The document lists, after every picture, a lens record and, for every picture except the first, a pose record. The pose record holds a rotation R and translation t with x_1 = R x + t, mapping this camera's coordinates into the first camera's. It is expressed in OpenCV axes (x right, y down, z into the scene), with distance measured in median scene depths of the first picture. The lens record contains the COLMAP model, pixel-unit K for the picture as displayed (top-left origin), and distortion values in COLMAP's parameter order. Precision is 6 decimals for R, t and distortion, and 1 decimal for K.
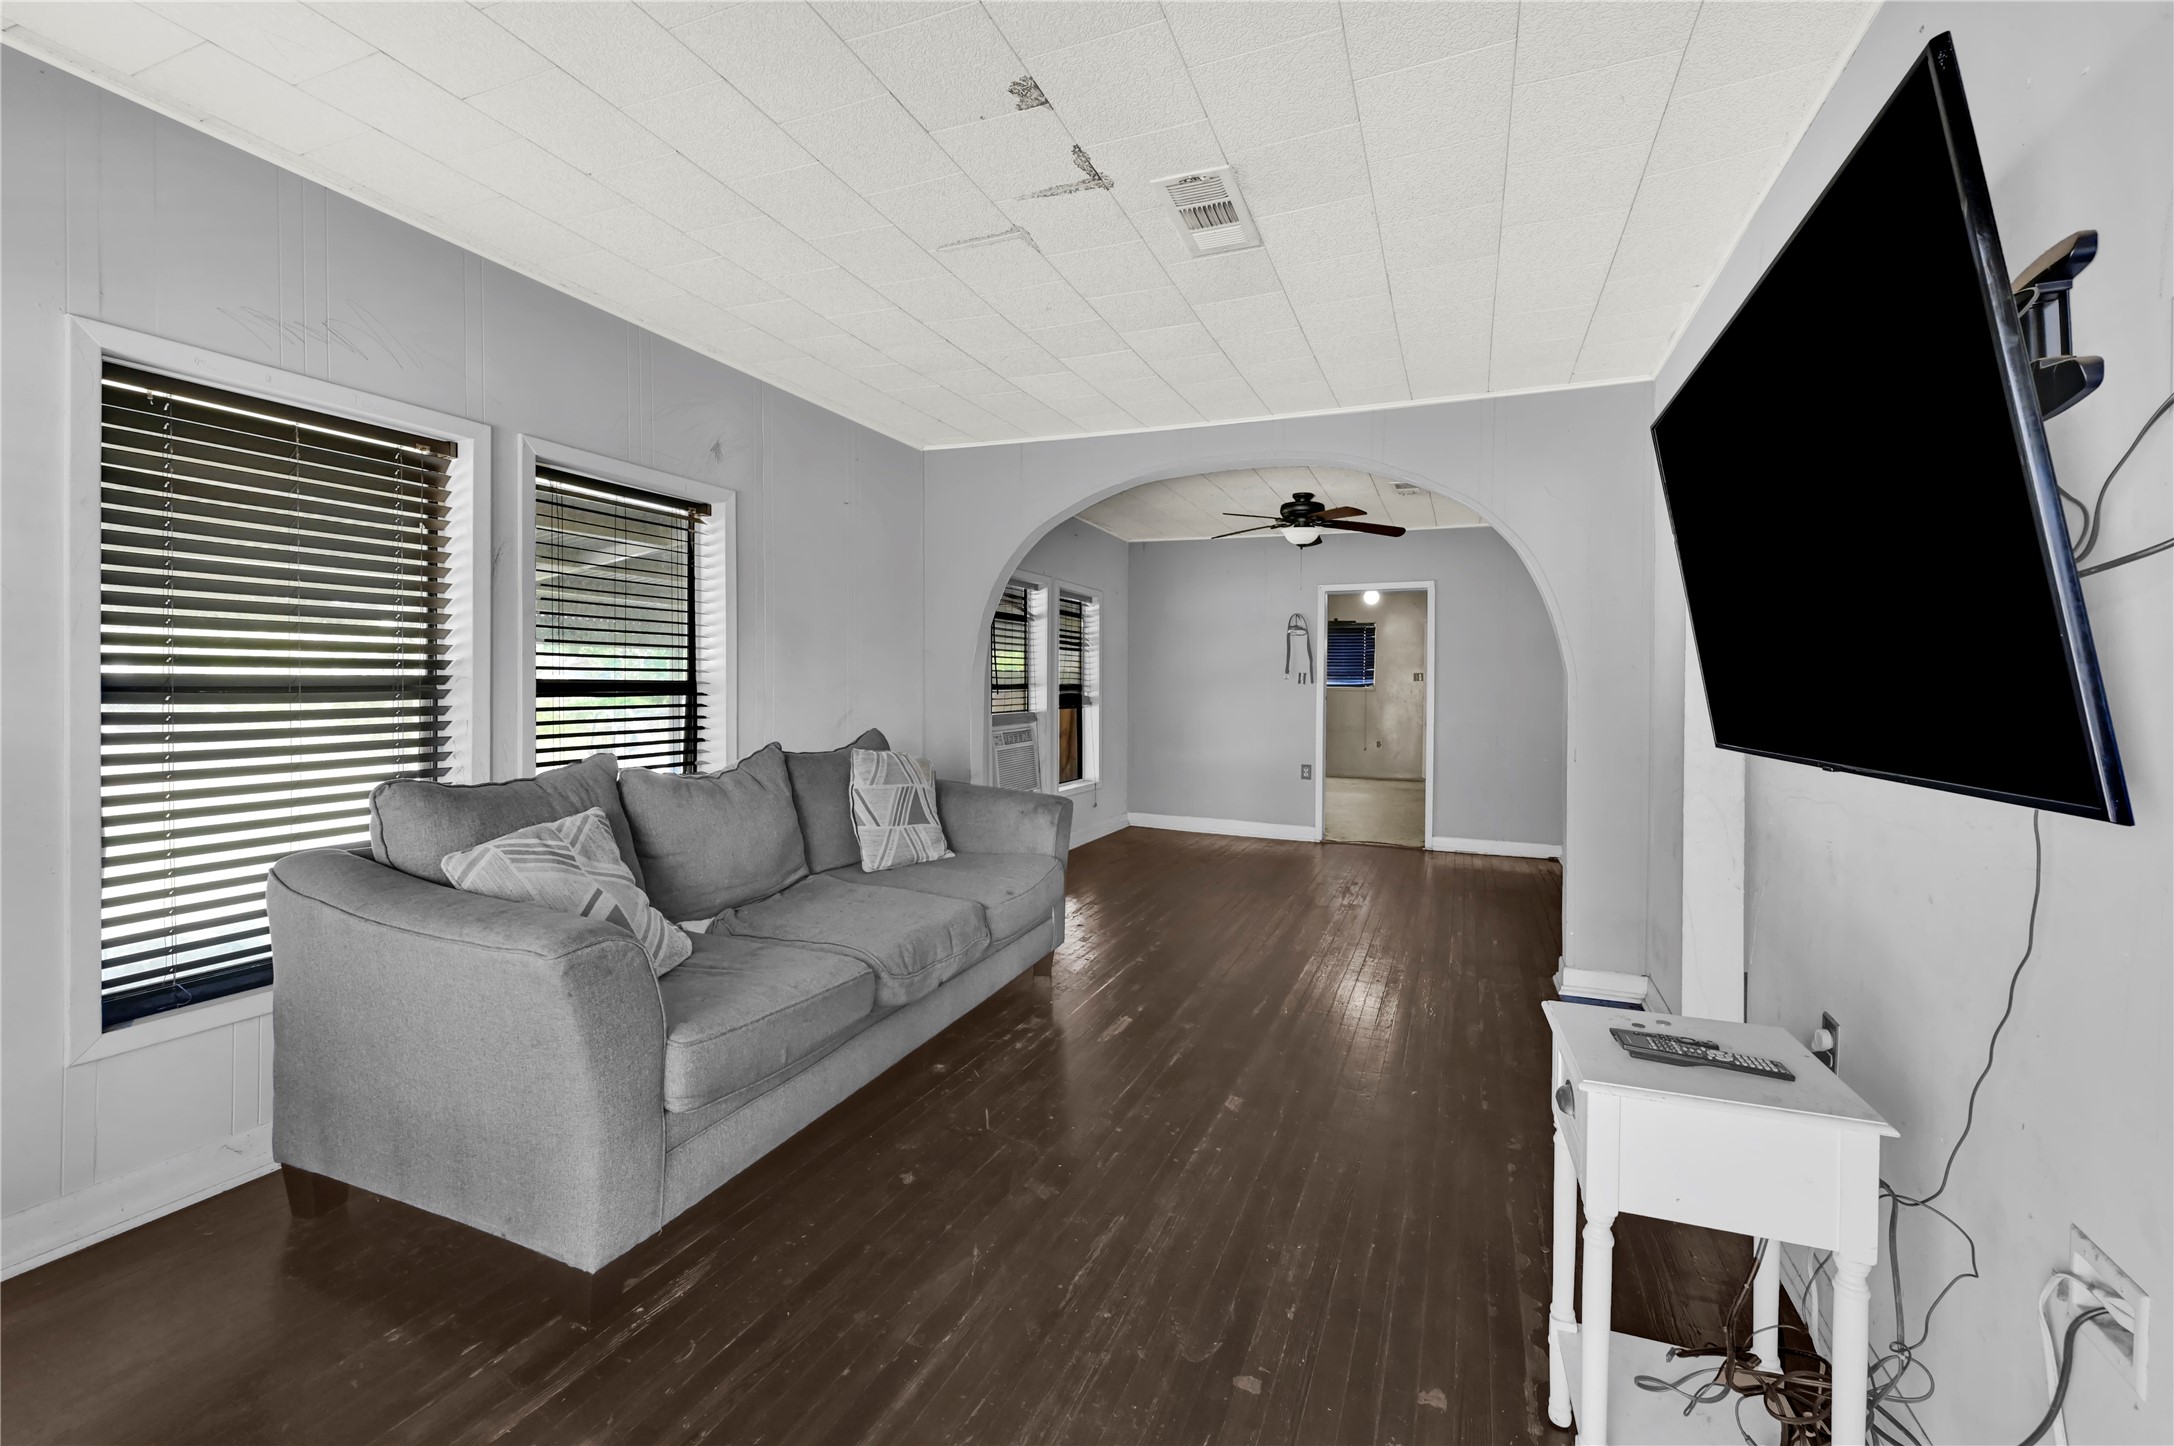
lens RADIAL K [[889.6, 0, 1089.9], [0, 889.6, 691.3], [0, 0, 1]] dist [0.001206, 0.000668]
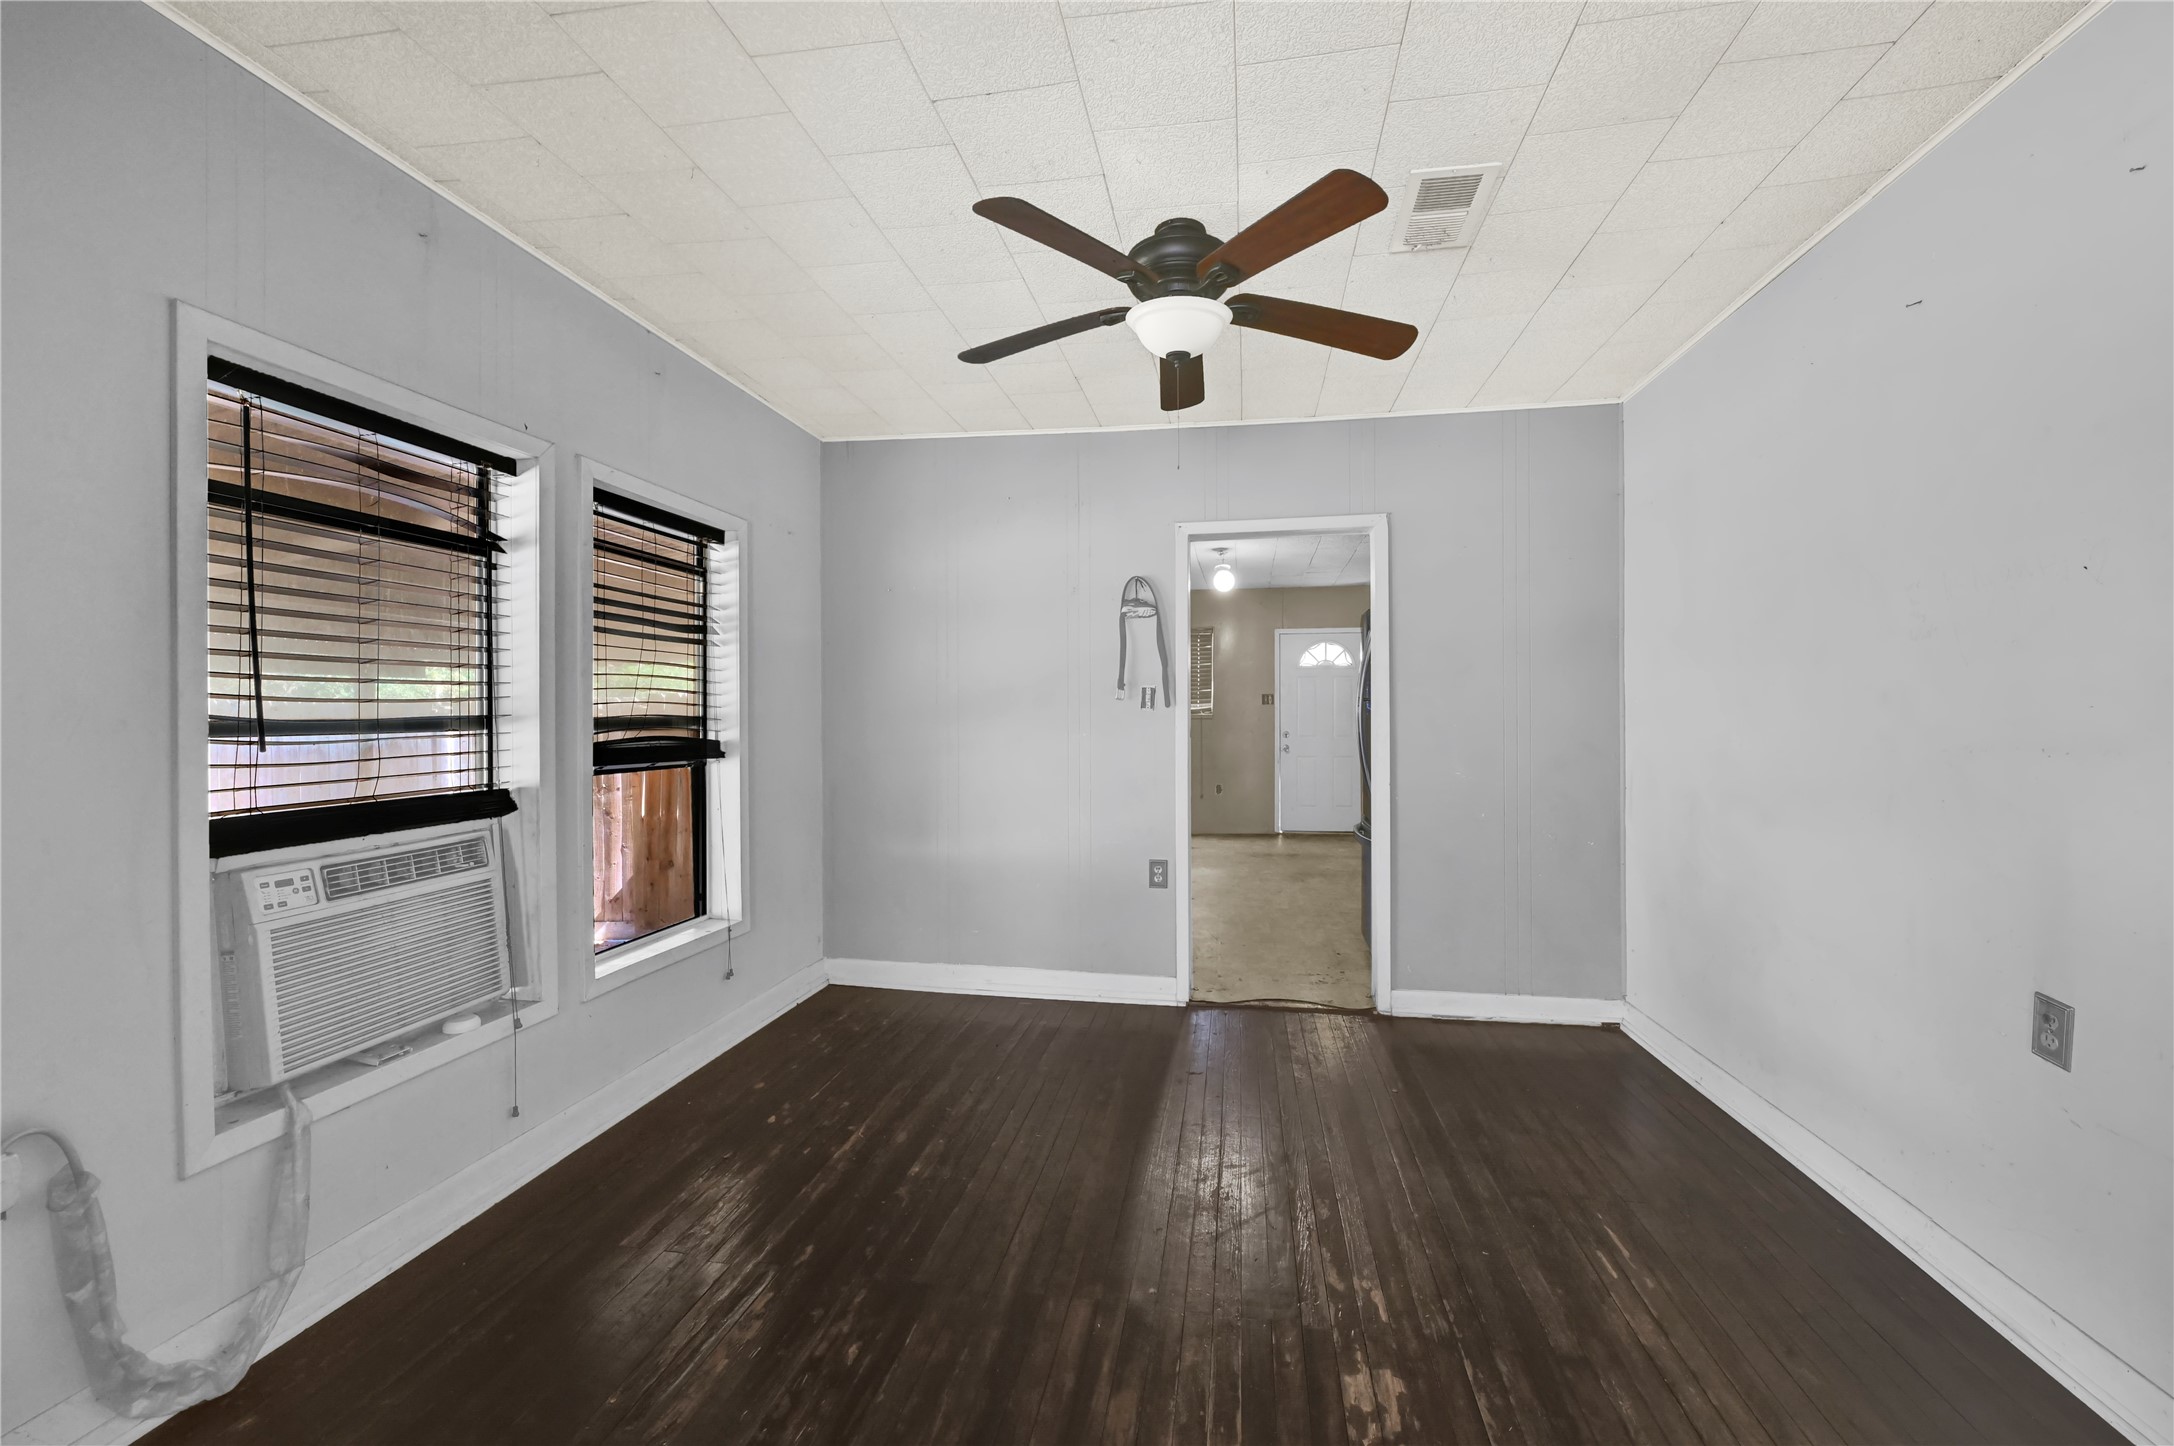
lens RADIAL K [[889.6, 0, 1089.9], [0, 889.6, 691.3], [0, 0, 1]] dist [0.001206, 0.000668]
pose [[0.974848, -0.008511, 0.222708, 0.086244], [0.016086, 0.999351, -0.032221, -0.001931], [-0.222289, 0.034993, 0.974353, 0.493560]]
